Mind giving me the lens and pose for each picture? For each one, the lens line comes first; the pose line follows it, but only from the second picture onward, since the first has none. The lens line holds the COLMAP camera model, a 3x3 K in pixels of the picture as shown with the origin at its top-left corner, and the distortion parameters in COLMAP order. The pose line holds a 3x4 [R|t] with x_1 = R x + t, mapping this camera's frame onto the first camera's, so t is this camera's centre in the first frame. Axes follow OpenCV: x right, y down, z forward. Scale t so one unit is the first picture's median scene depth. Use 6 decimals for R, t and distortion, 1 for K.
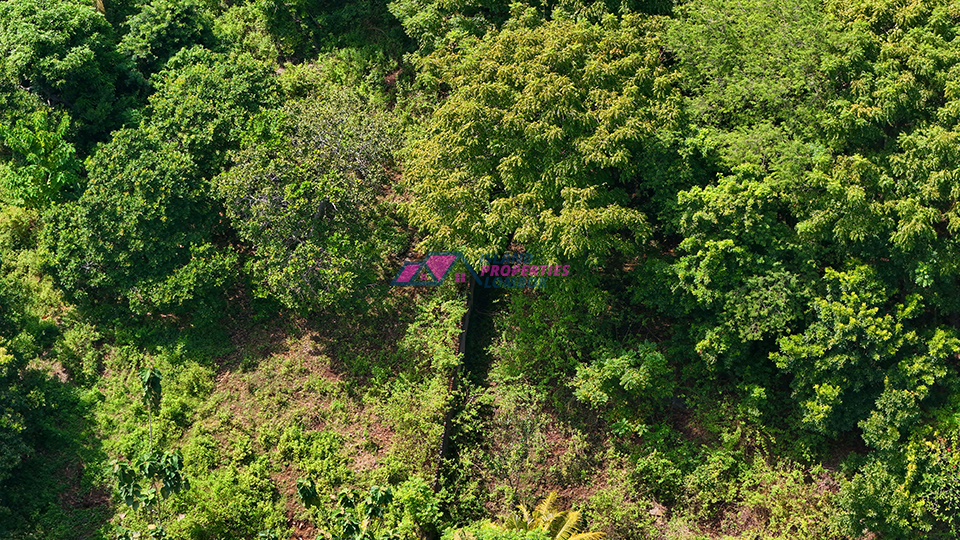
lens RADIAL K [[1888.2, 0, 480.0], [0, 1888.2, 270.0], [0, 0, 1]] dist [-0.130346, 0.112791]
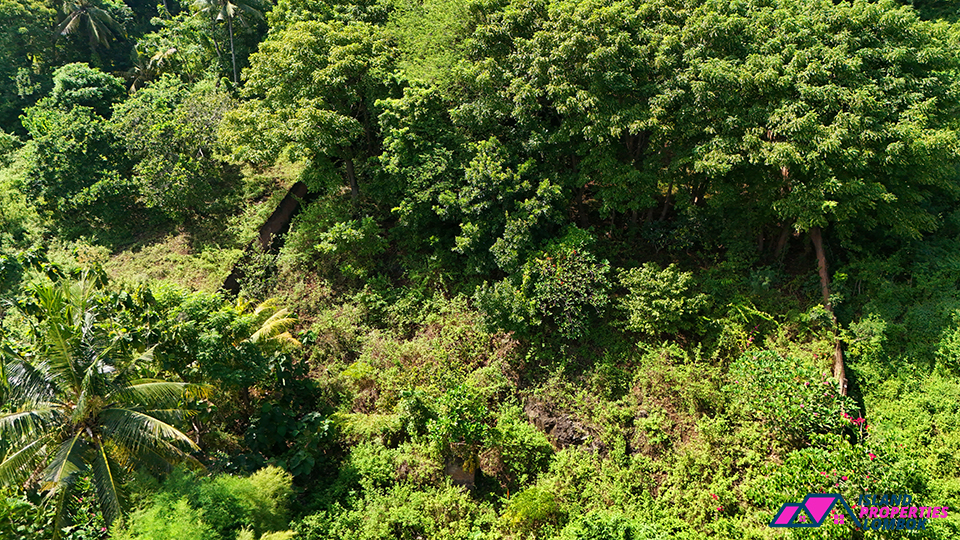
lens RADIAL K [[687.0, 0, 480.0], [0, 687.0, 270.0], [0, 0, 1]] dist [0.094117, -0.073683]
pose [[0.998001, 0.013881, -0.061648, 0.224683], [-0.025470, 0.981179, -0.191412, 0.194228], [0.057831, 0.192599, 0.979572, 0.498795]]
